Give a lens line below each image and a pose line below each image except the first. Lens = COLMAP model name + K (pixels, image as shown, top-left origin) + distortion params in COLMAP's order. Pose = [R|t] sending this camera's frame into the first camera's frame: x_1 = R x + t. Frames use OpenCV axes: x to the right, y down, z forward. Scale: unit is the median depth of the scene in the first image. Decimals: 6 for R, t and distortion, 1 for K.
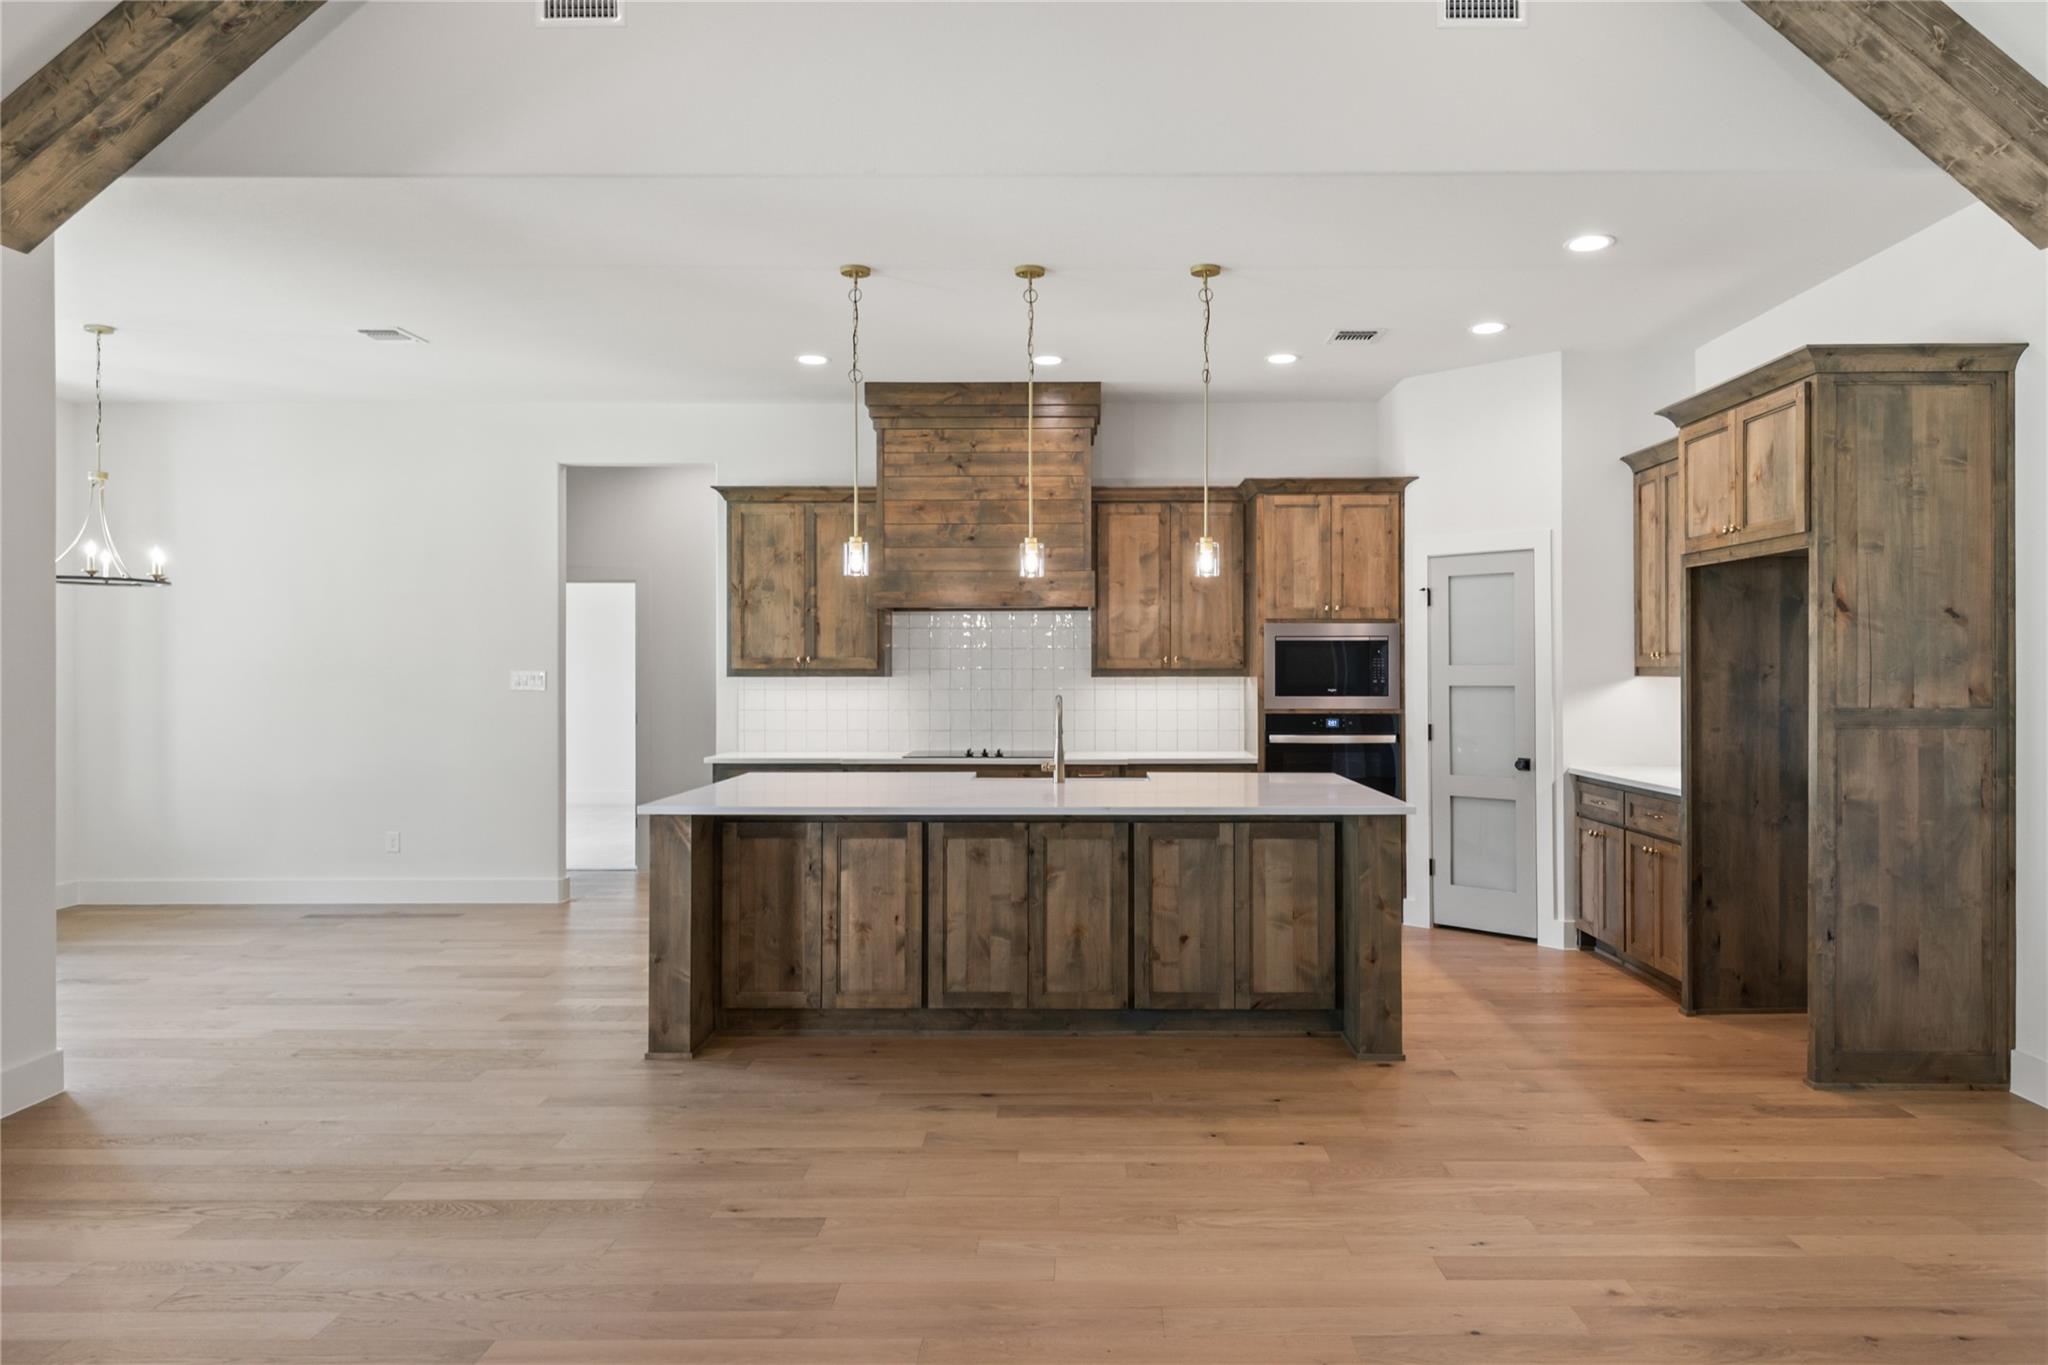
lens RADIAL K [[1312.2, 0, 1032.9], [0, 1312.2, 661.5], [0, 0, 1]] dist [0.030705, 0.000636]
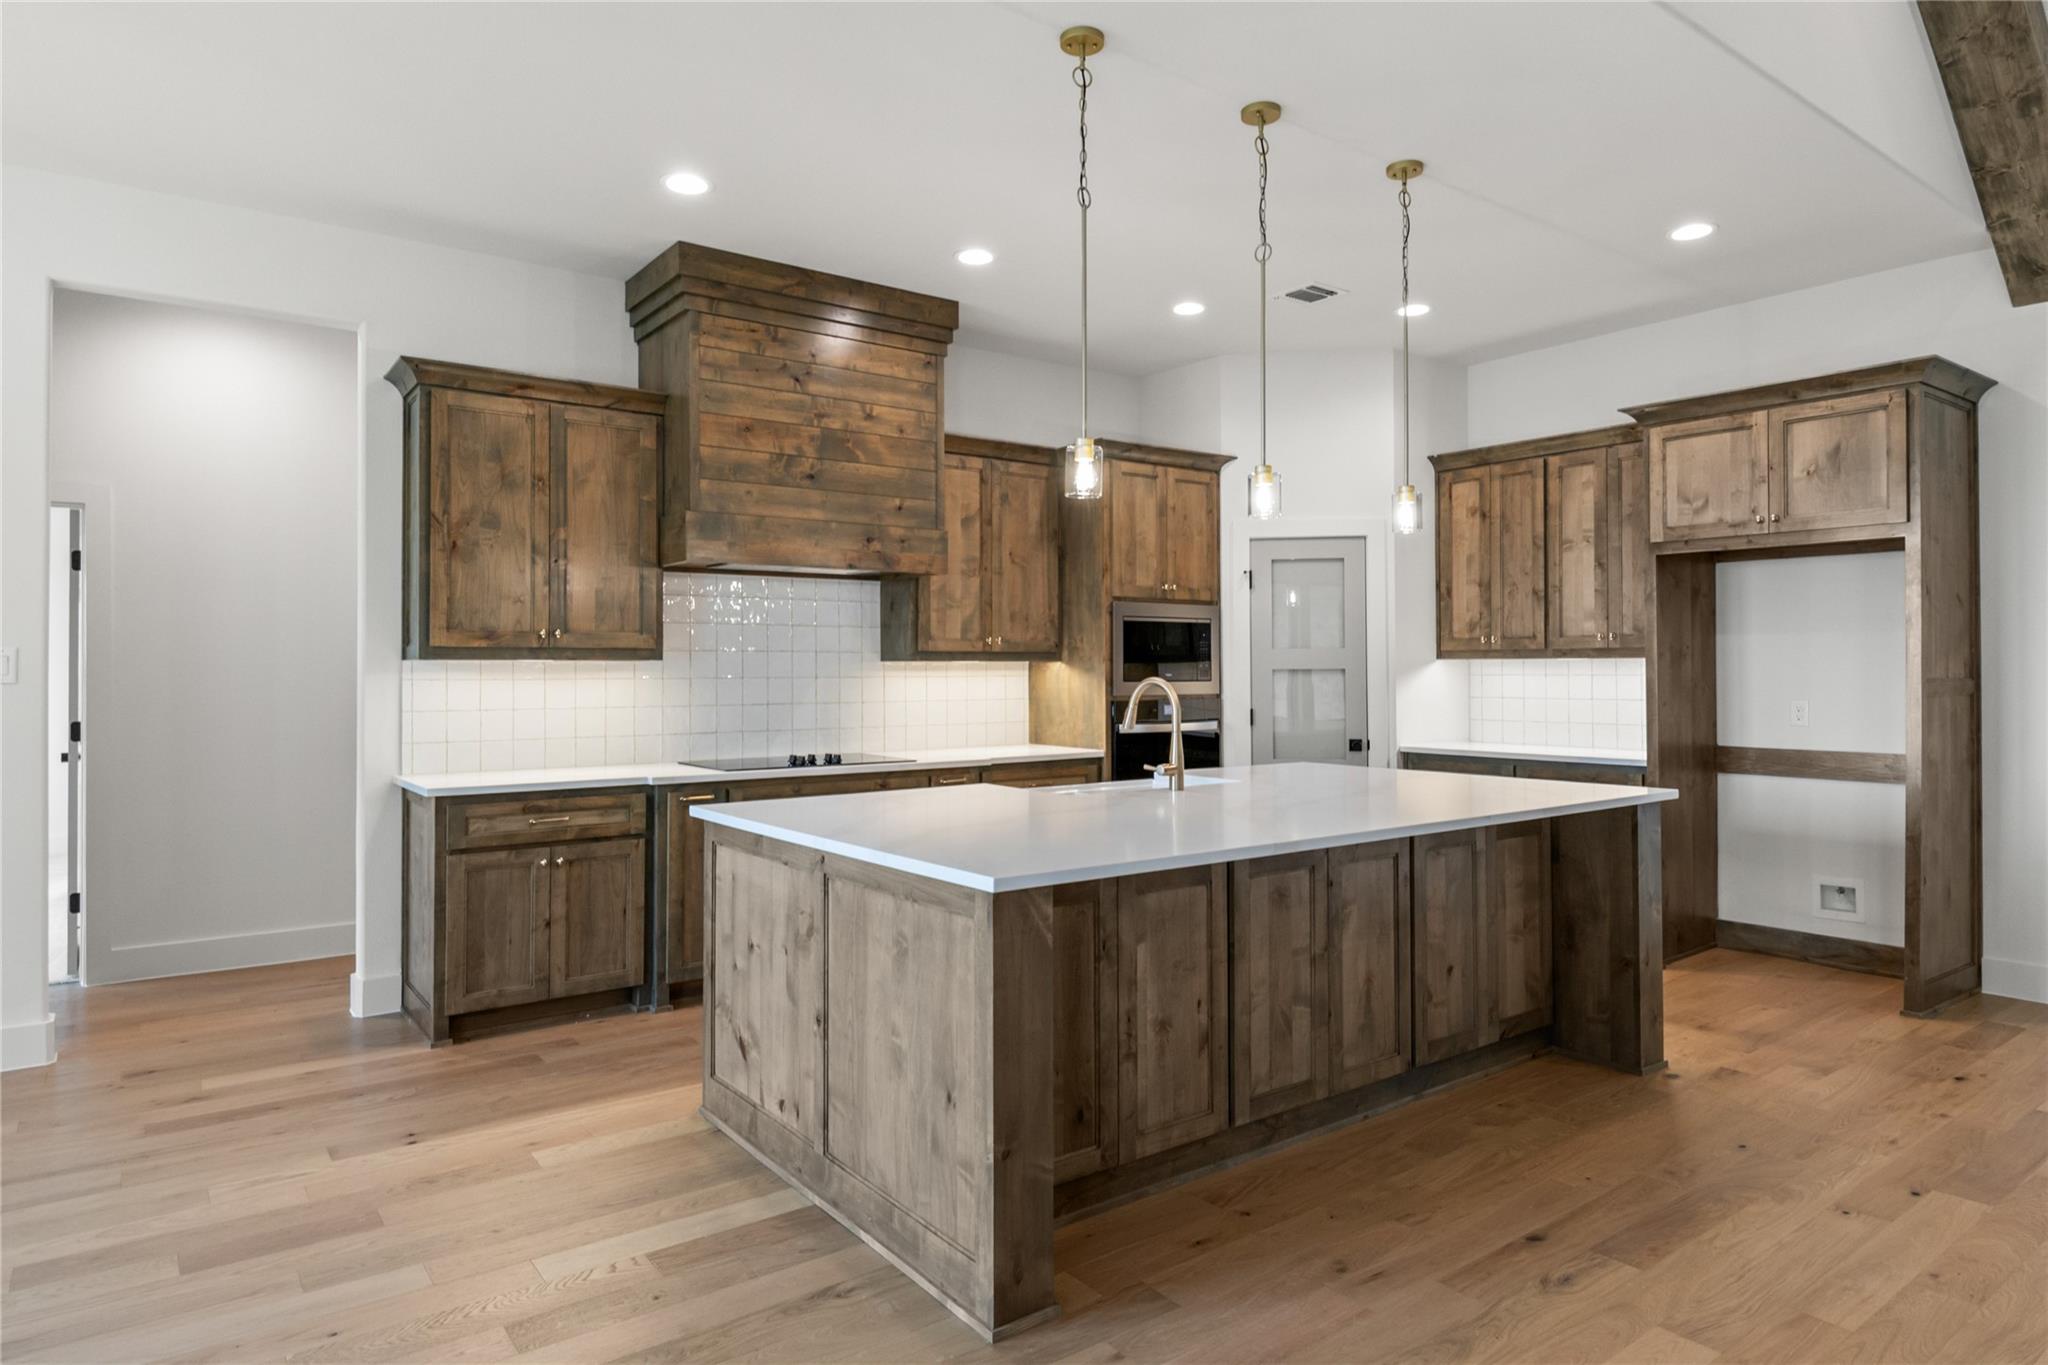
lens RADIAL K [[1198.7, 0, 992.8], [0, 1198.7, 653.7], [0, 0, 1]] dist [0.008692, -0.000990]
pose [[0.798197, 0.007415, 0.602351, -0.386891], [-0.002325, 0.999955, -0.009228, 0.014805], [-0.602392, 0.005966, 0.798178, 0.393499]]
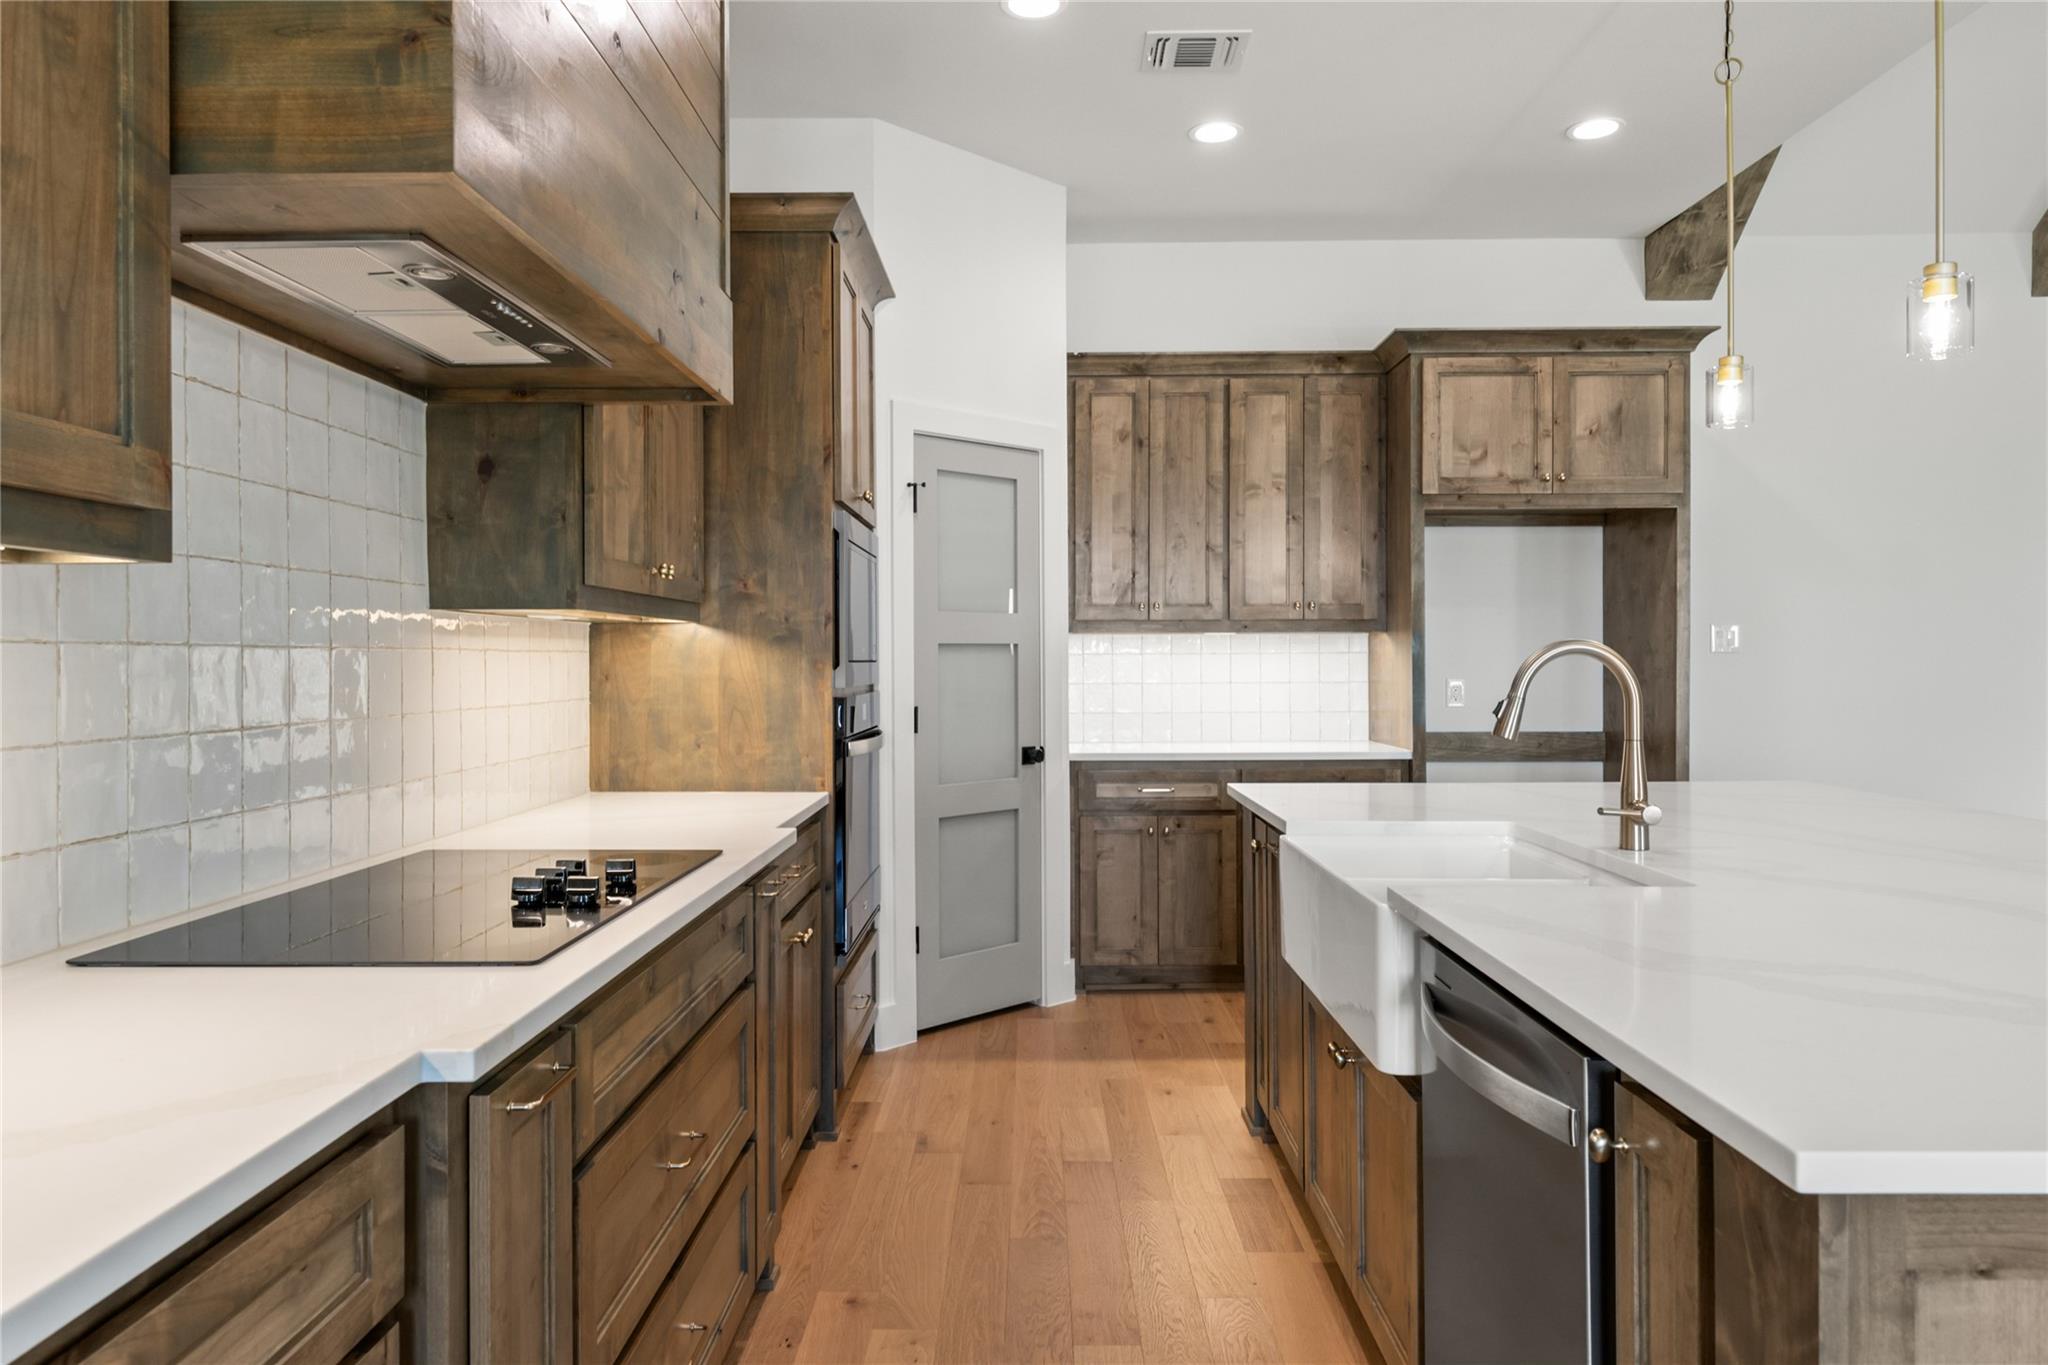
lens RADIAL K [[1312.2, 0, 1032.9], [0, 1312.2, 661.5], [0, 0, 1]] dist [0.030705, 0.000636]
pose [[-0.013639, -0.000211, 0.999907, -0.303310], [-0.003079, 0.999995, 0.000170, 0.025926], [-0.999902, -0.003076, -0.013639, 0.933034]]
